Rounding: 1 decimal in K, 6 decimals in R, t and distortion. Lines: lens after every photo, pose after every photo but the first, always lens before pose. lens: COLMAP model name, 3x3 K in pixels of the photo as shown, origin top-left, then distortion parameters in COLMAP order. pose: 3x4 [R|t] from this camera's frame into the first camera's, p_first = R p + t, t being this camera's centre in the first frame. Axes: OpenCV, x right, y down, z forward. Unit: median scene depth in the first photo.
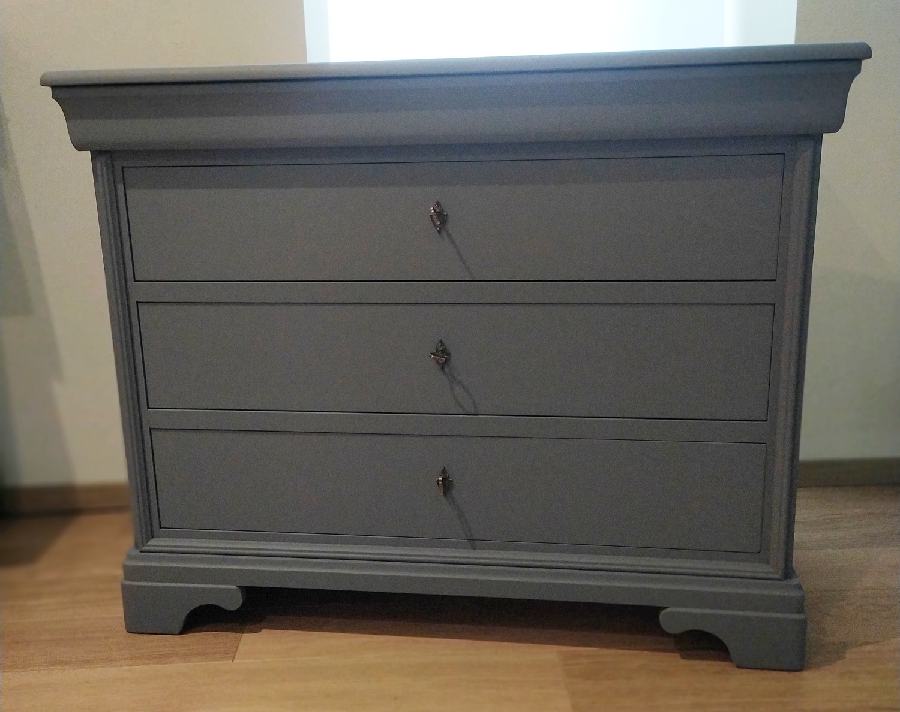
lens RADIAL K [[618.3, 0, 461.0], [0, 618.3, 334.0], [0, 0, 1]] dist [0.005226, 0.005932]
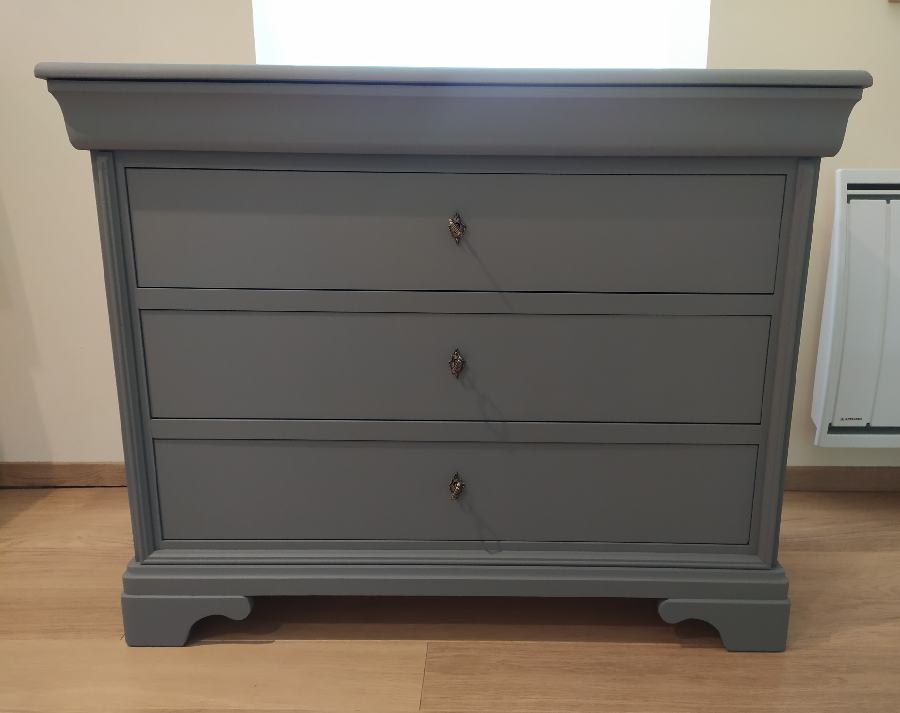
lens RADIAL K [[604.4, 0, 450.0], [0, 604.4, 356.5], [0, 0, 1]] dist [0.006668, -0.001937]
pose [[0.994984, -0.000530, 0.100031, -0.138122], [-0.002002, 0.999680, 0.025216, -0.002022], [-0.100013, -0.025289, 0.994665, 0.009840]]
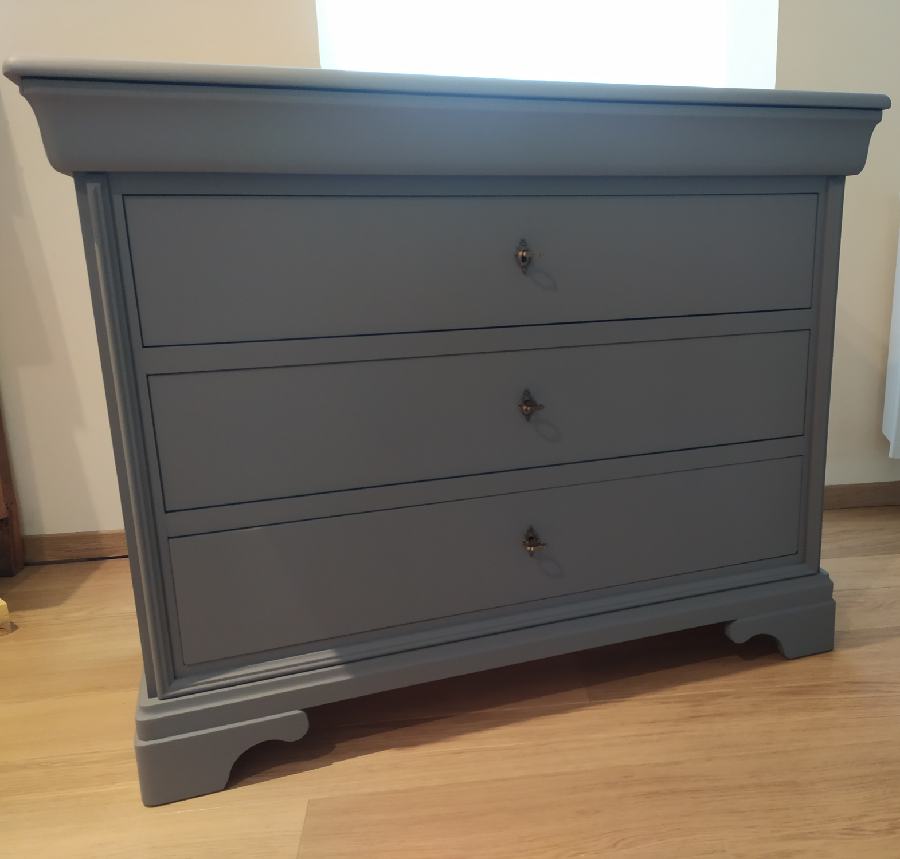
lens RADIAL K [[715.8, 0, 449.6], [0, 715.8, 419.9], [0, 0, 1]] dist [0.009484, 0.000682]
pose [[0.921728, -0.101174, 0.374407, -0.527116], [0.089981, 0.994819, 0.047304, -0.005349], [-0.377253, -0.009912, 0.926057, 0.046130]]
